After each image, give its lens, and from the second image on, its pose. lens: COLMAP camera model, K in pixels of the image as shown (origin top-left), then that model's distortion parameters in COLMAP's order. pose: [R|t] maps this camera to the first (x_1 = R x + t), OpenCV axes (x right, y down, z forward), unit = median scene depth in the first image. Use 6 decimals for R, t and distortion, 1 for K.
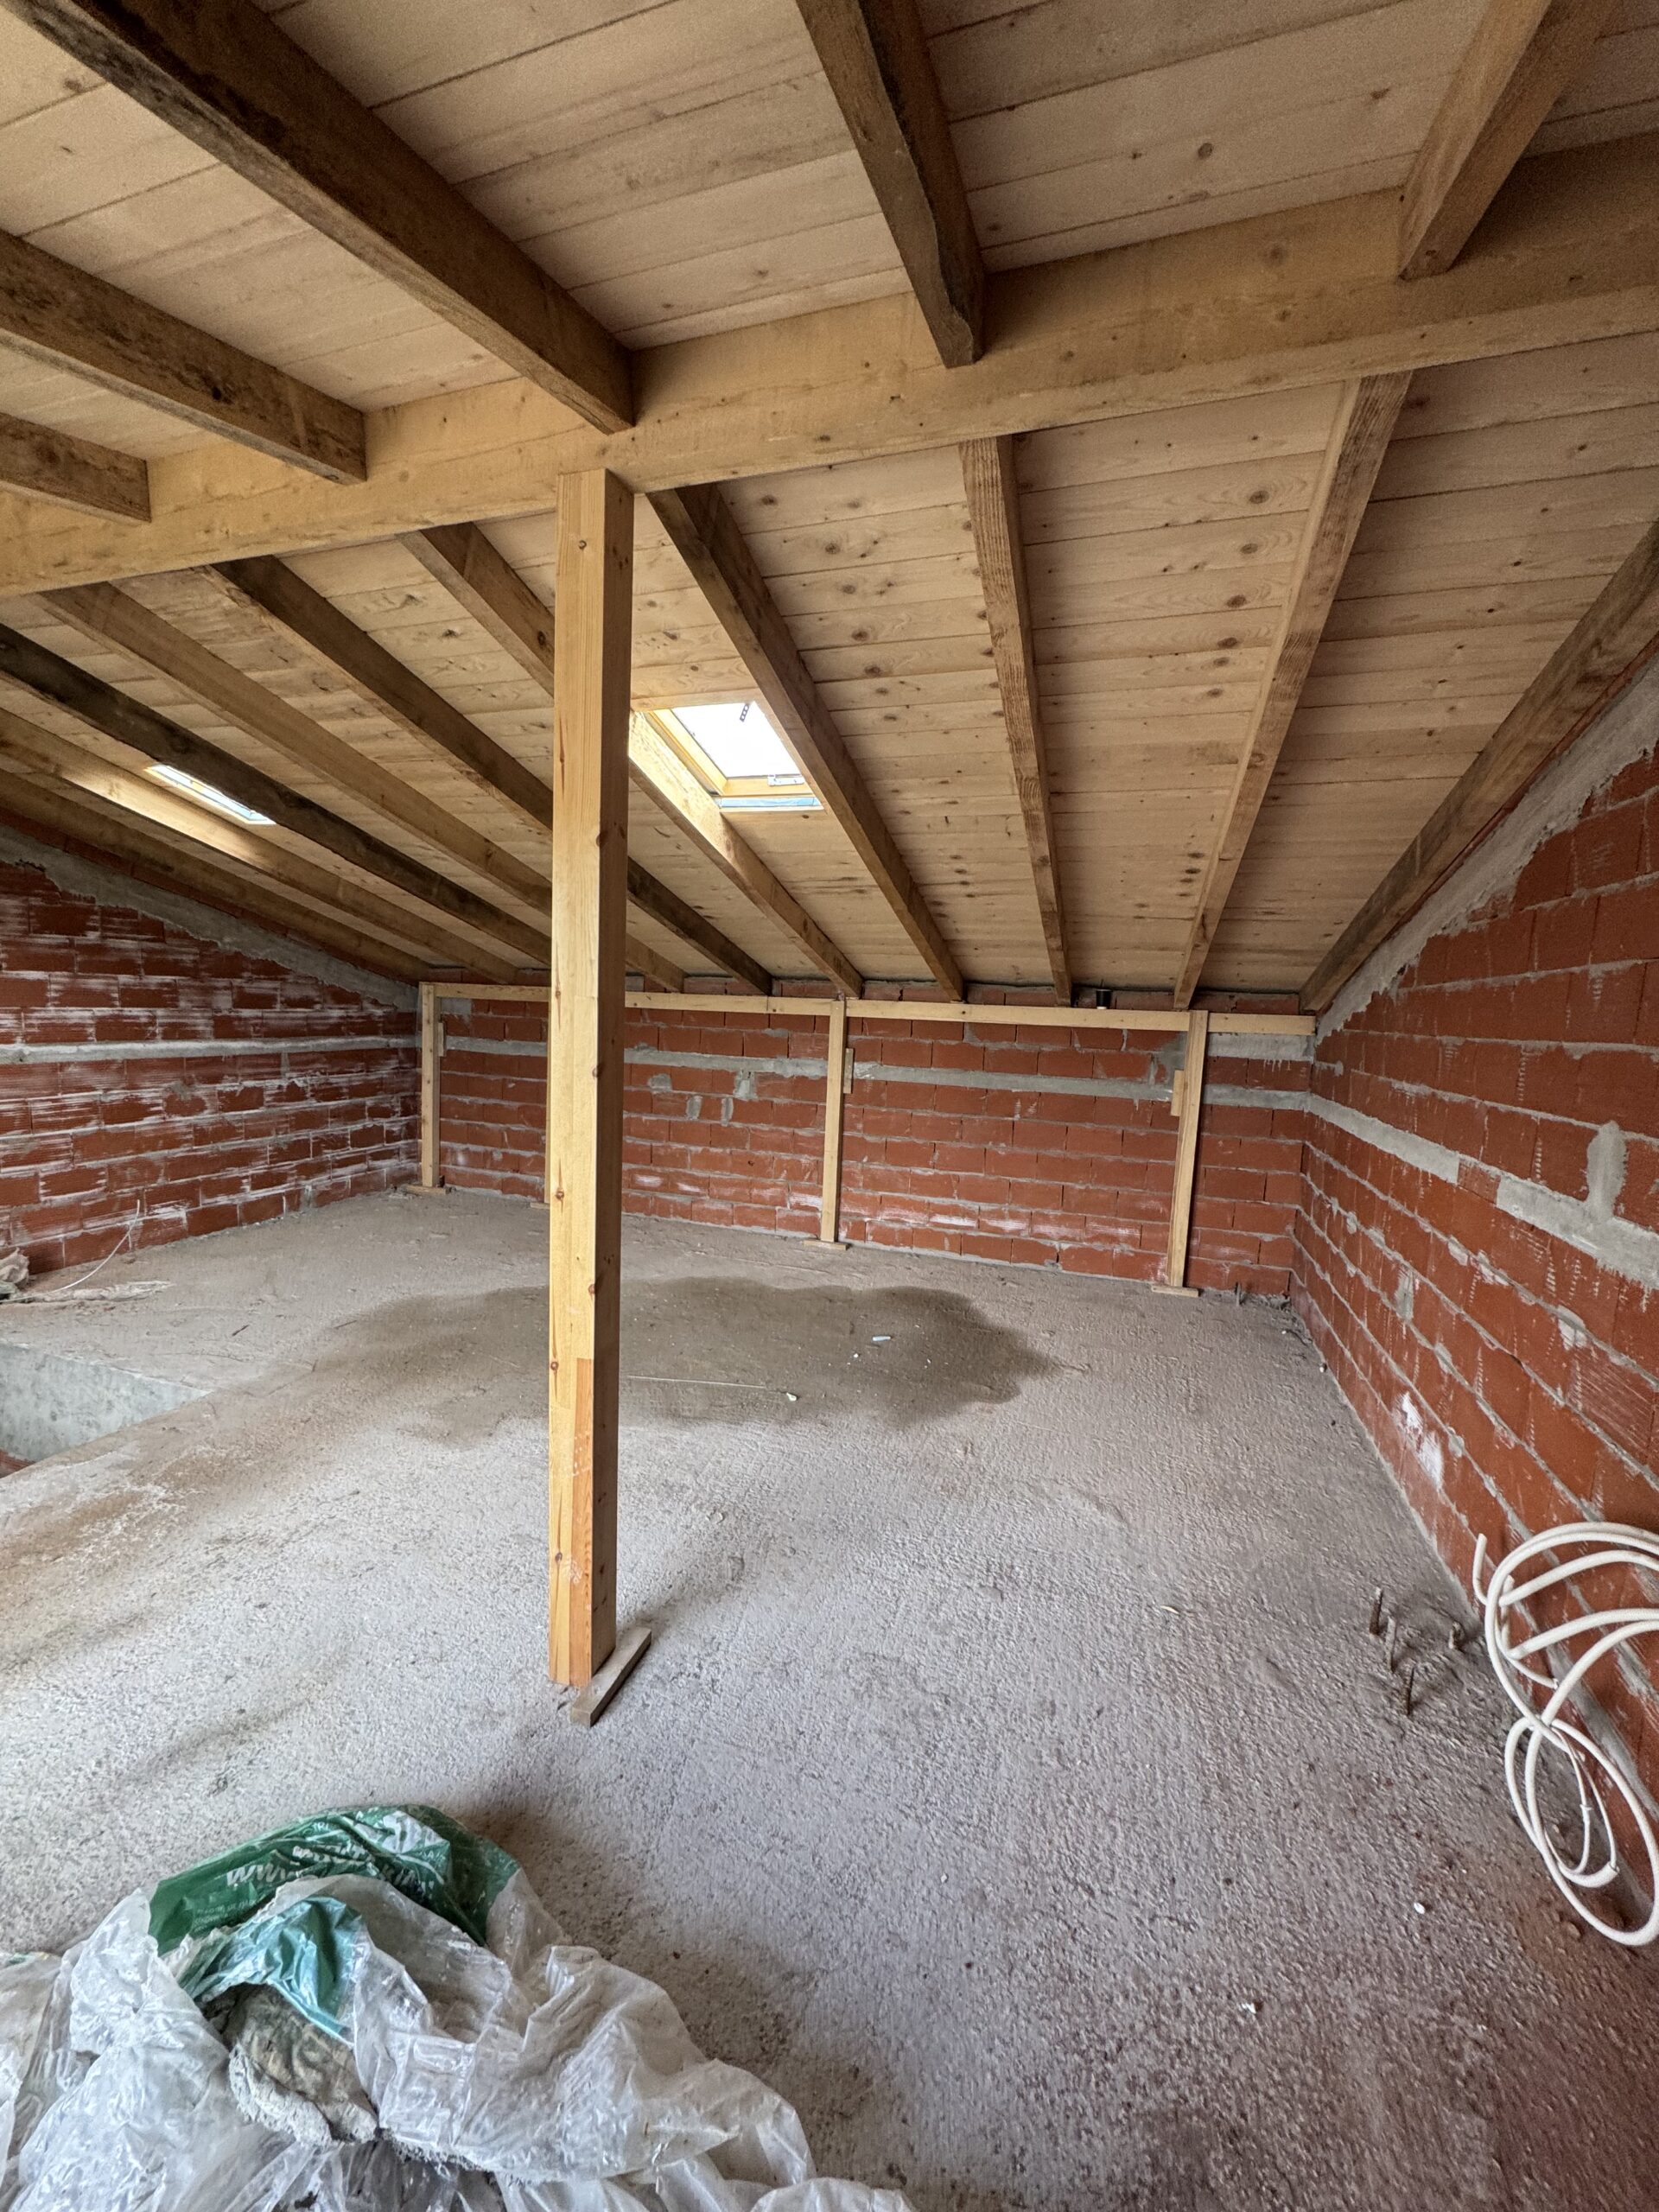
lens RADIAL K [[874.6, 0, 823.4], [0, 874.6, 1104.8], [0, 0, 1]] dist [-0.002143, 0.000579]
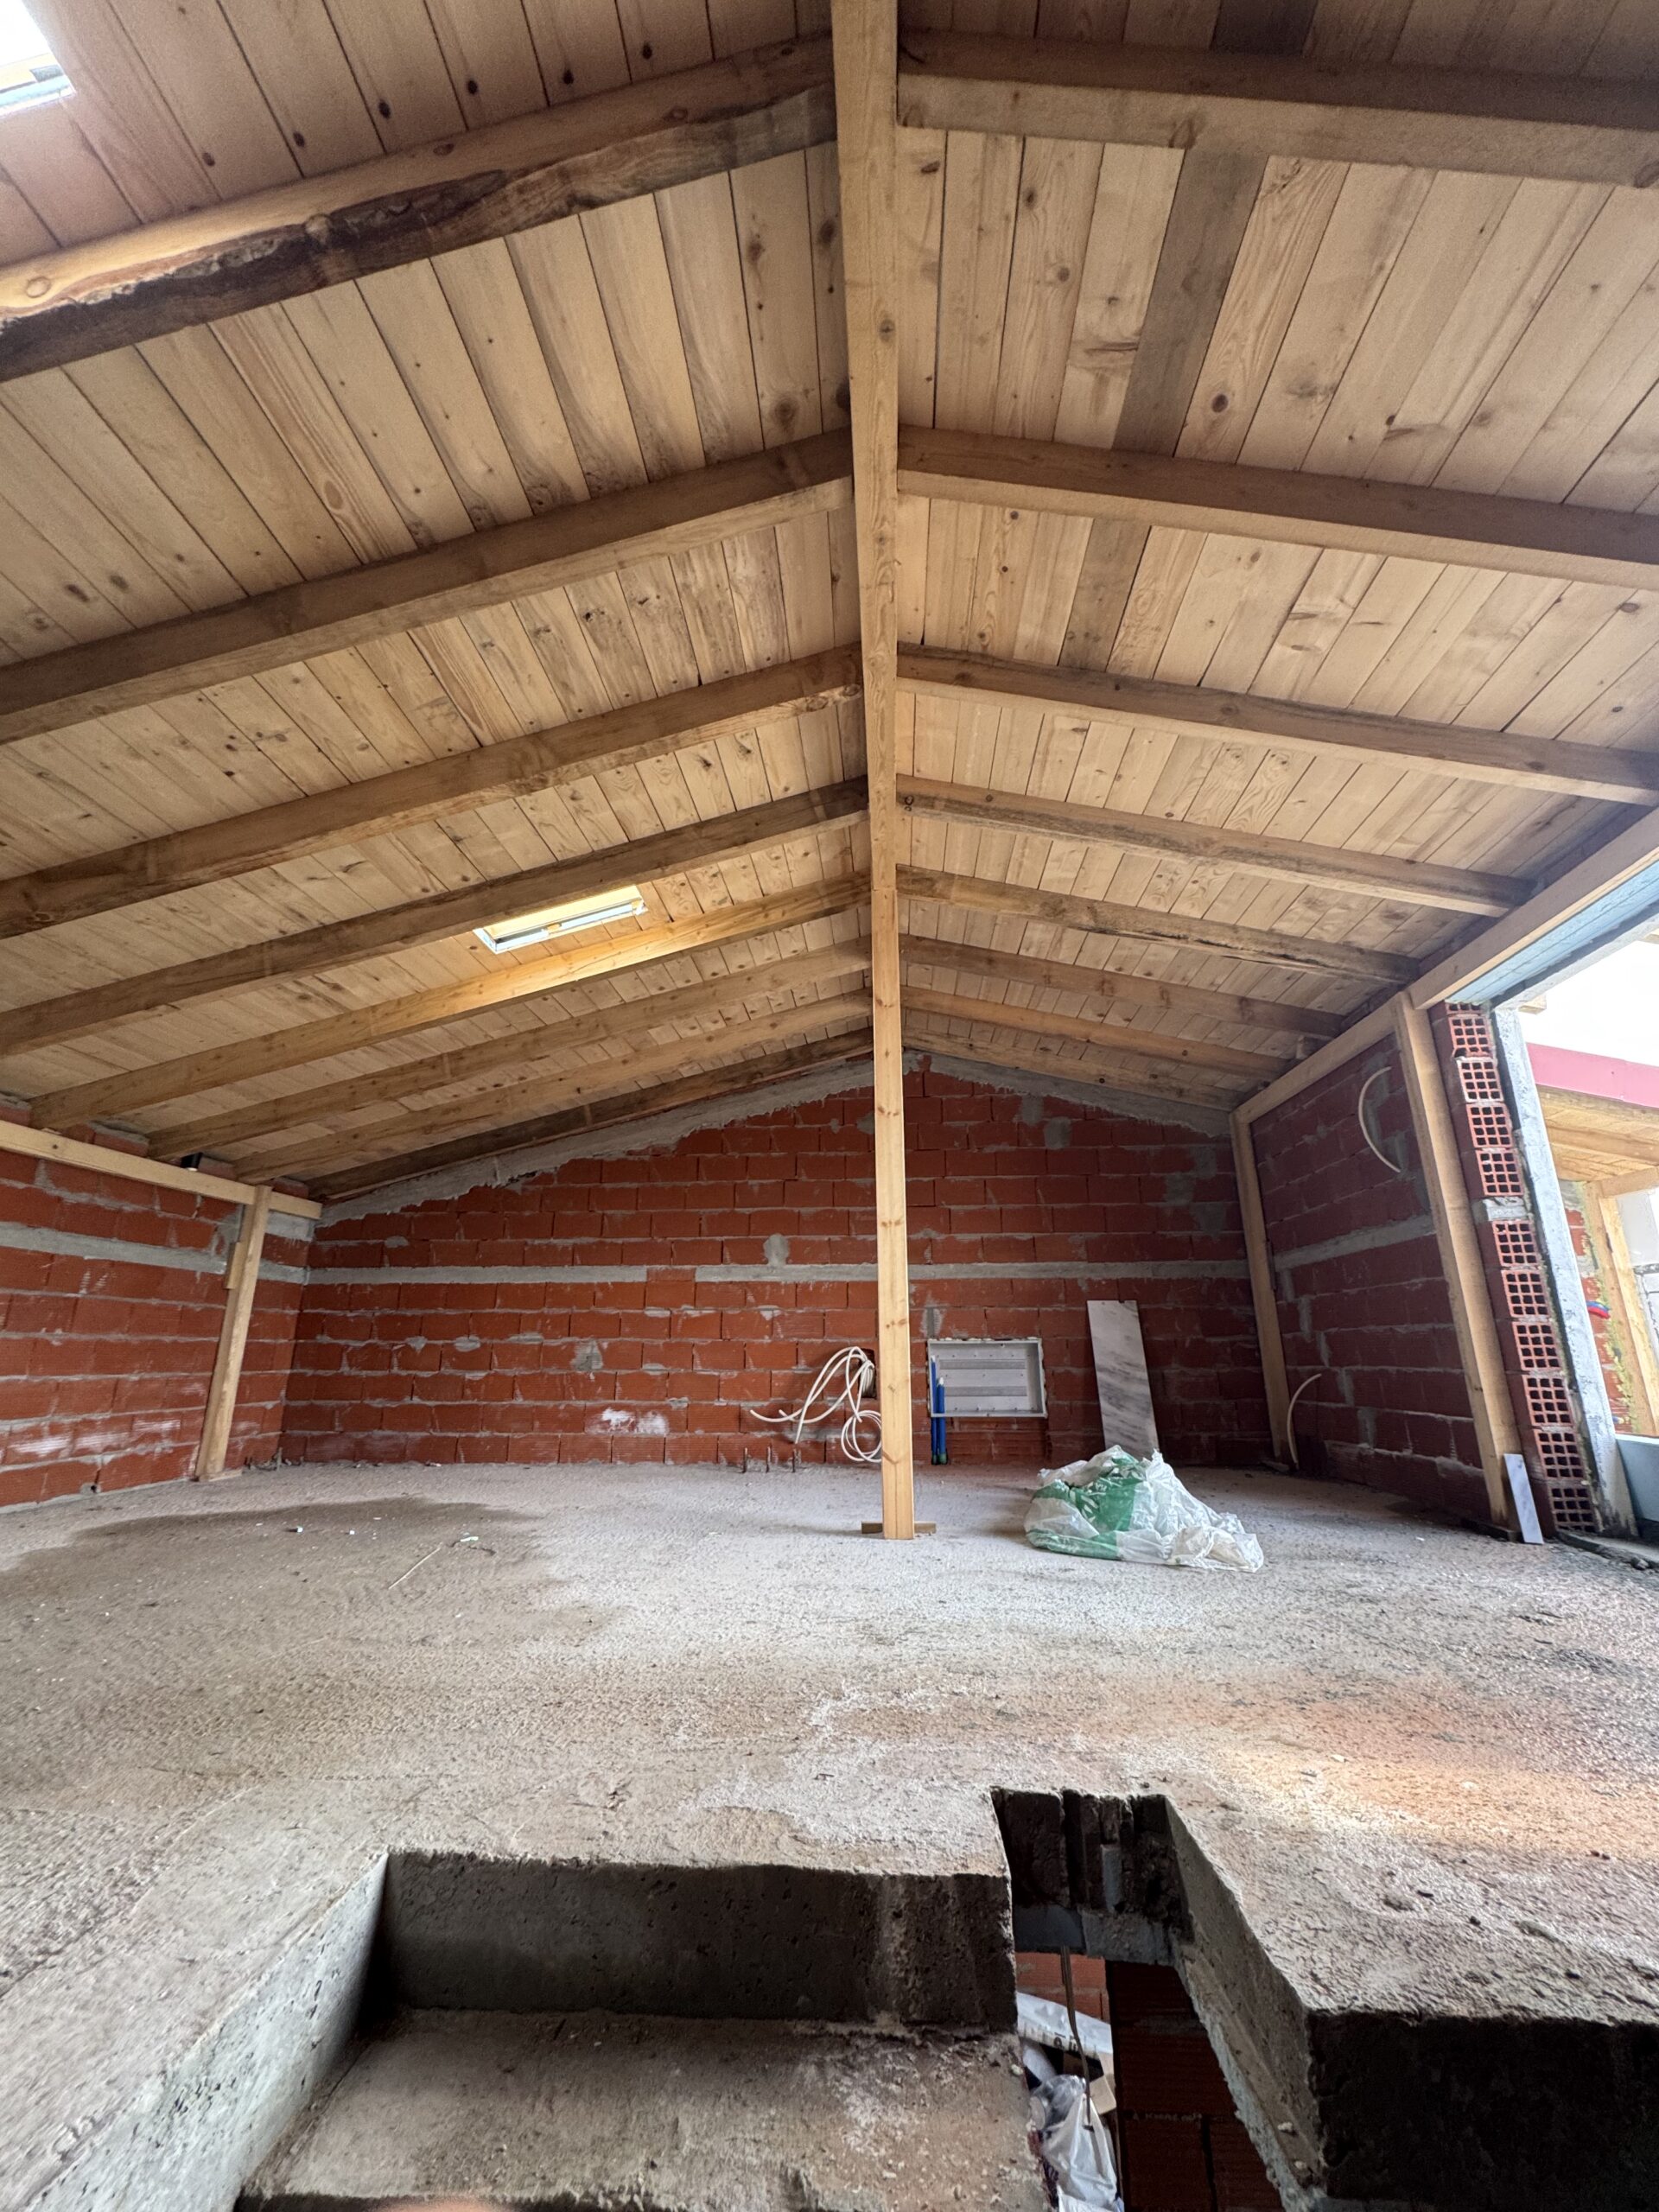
lens RADIAL K [[874.6, 0, 814.1], [0, 874.6, 1115.3], [0, 0, 1]] dist [-0.002143, 0.000579]
pose [[-0.242064, 0.220330, 0.944913, -1.345467], [0.102286, 0.974243, -0.200966, 0.160010], [-0.964854, 0.048005, -0.258366, 1.104756]]
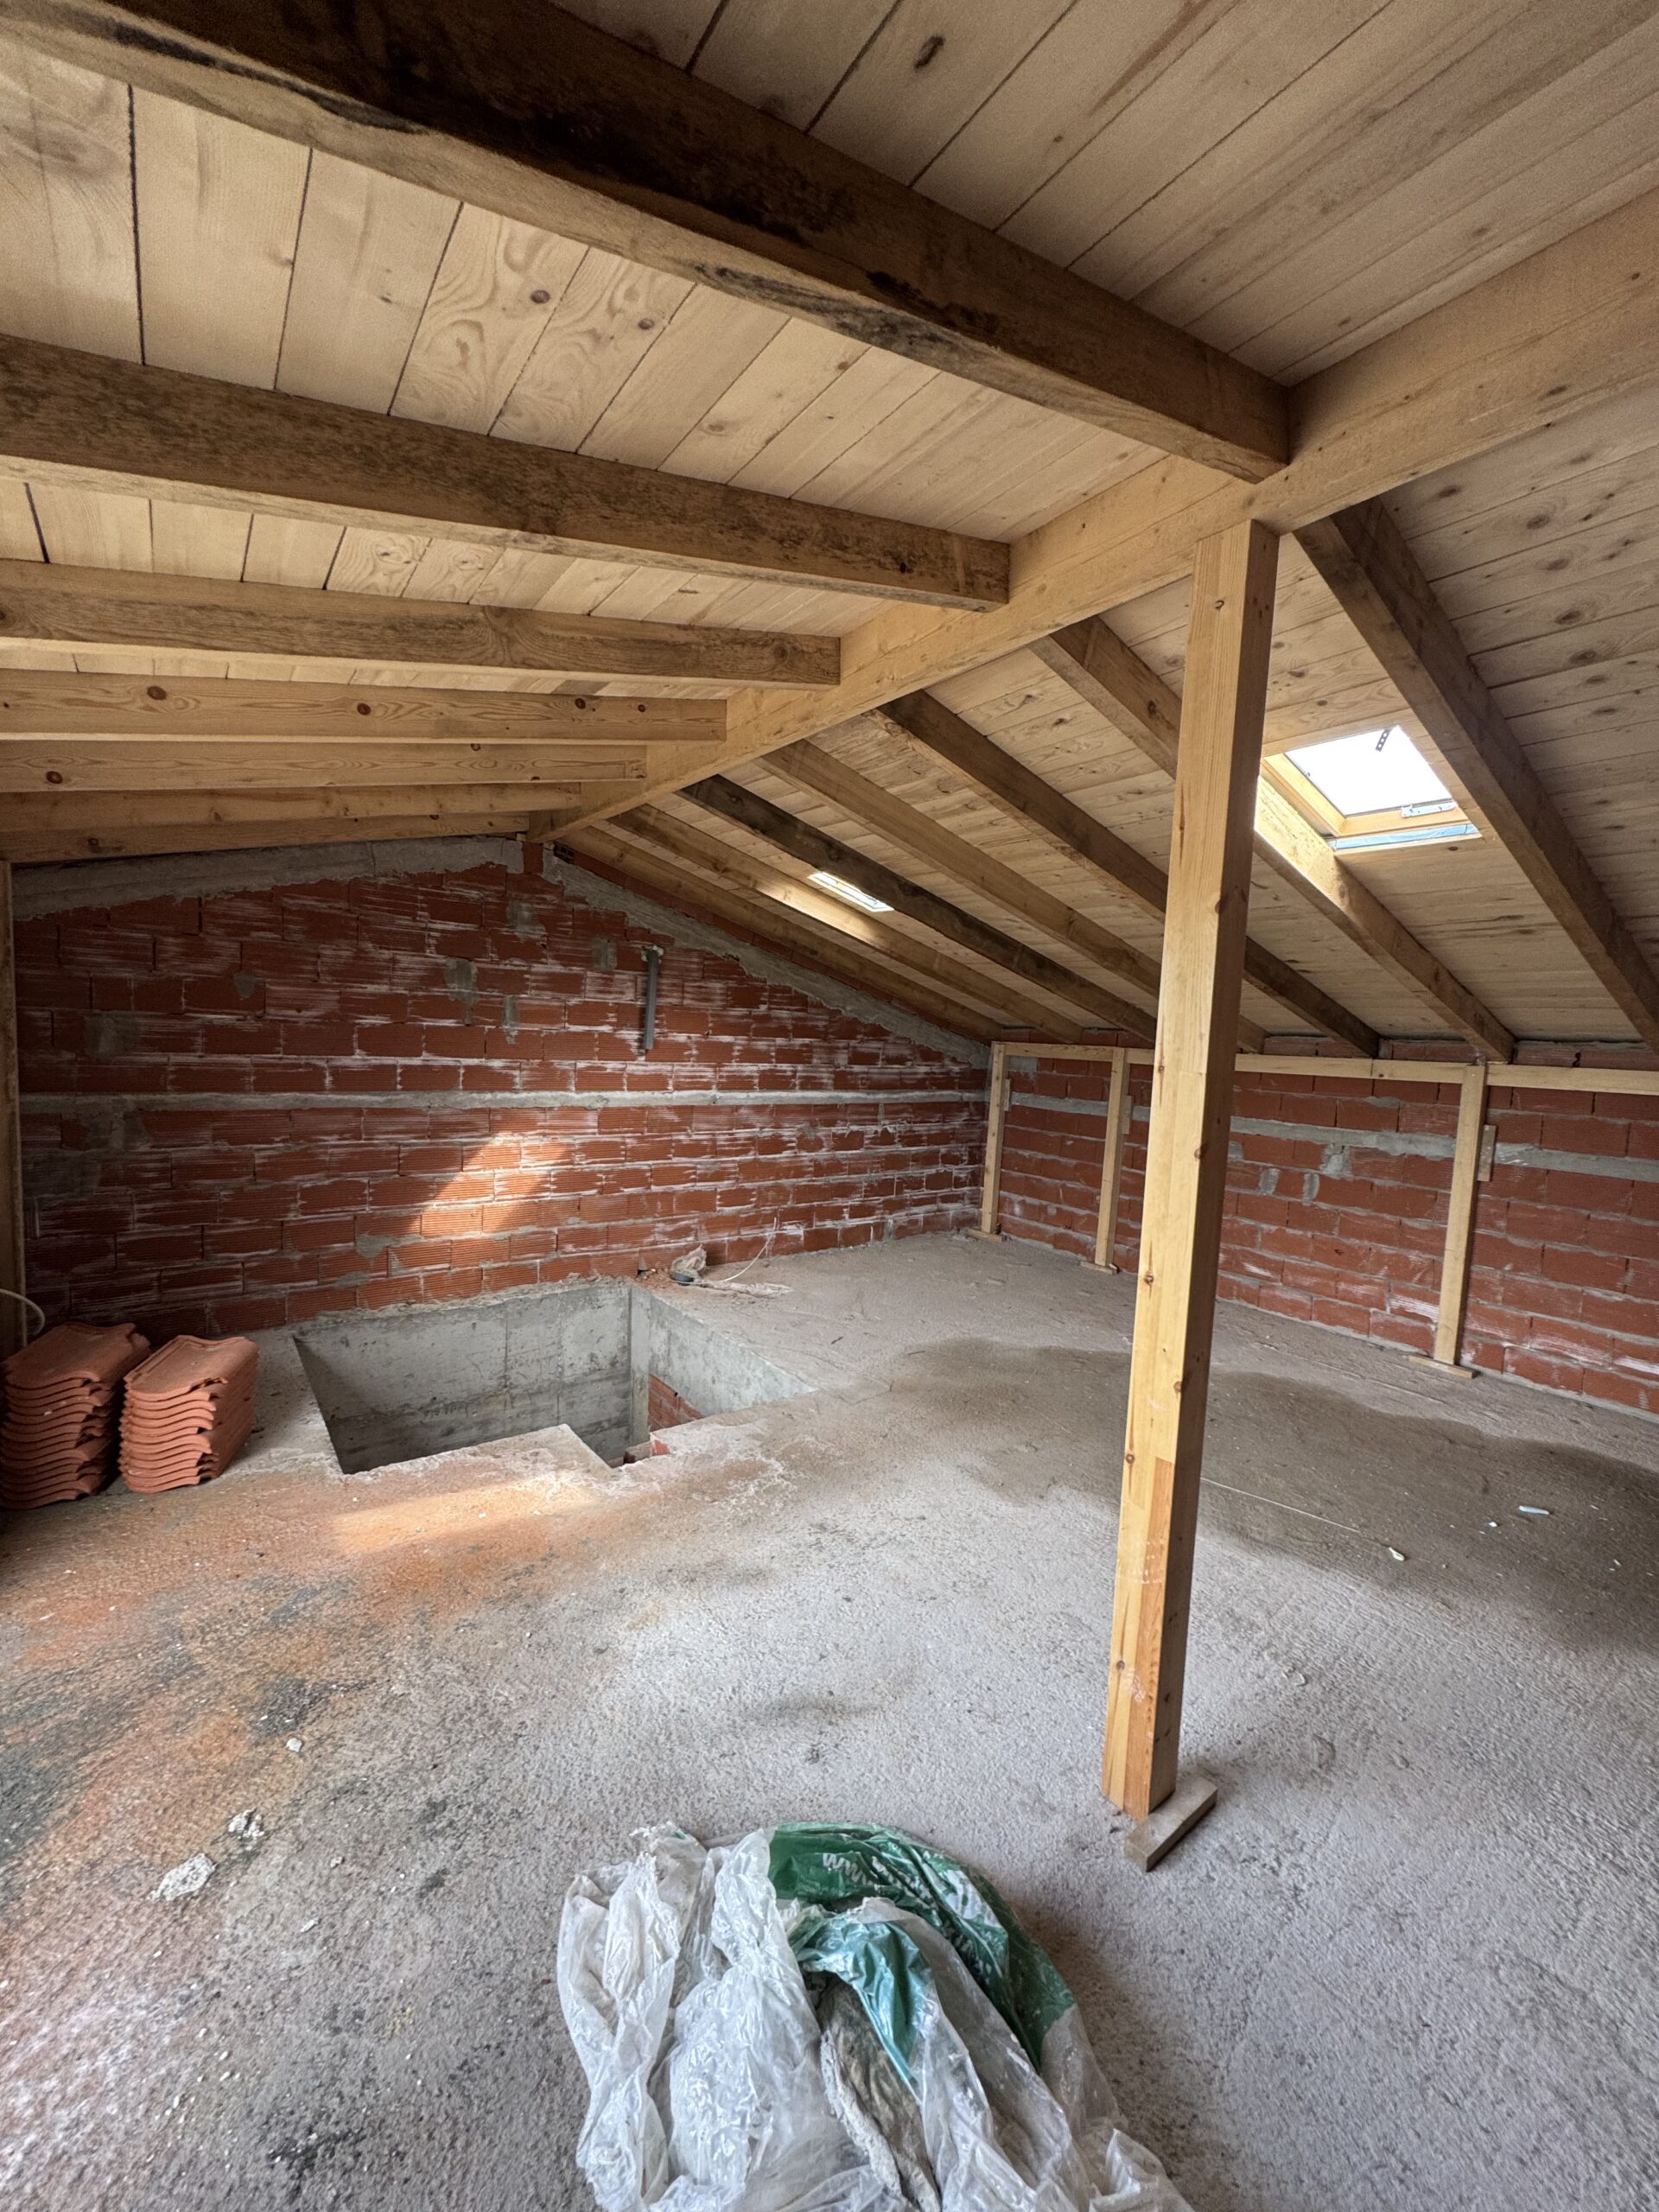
lens RADIAL K [[874.6, 0, 829.7], [0, 874.6, 1108.1], [0, 0, 1]] dist [-0.002143, 0.000579]
pose [[0.823872, 0.042150, -0.565207, -0.037800], [-0.075310, 0.996529, -0.035460, -0.014684], [0.561751, 0.071780, 0.824187, 0.005802]]
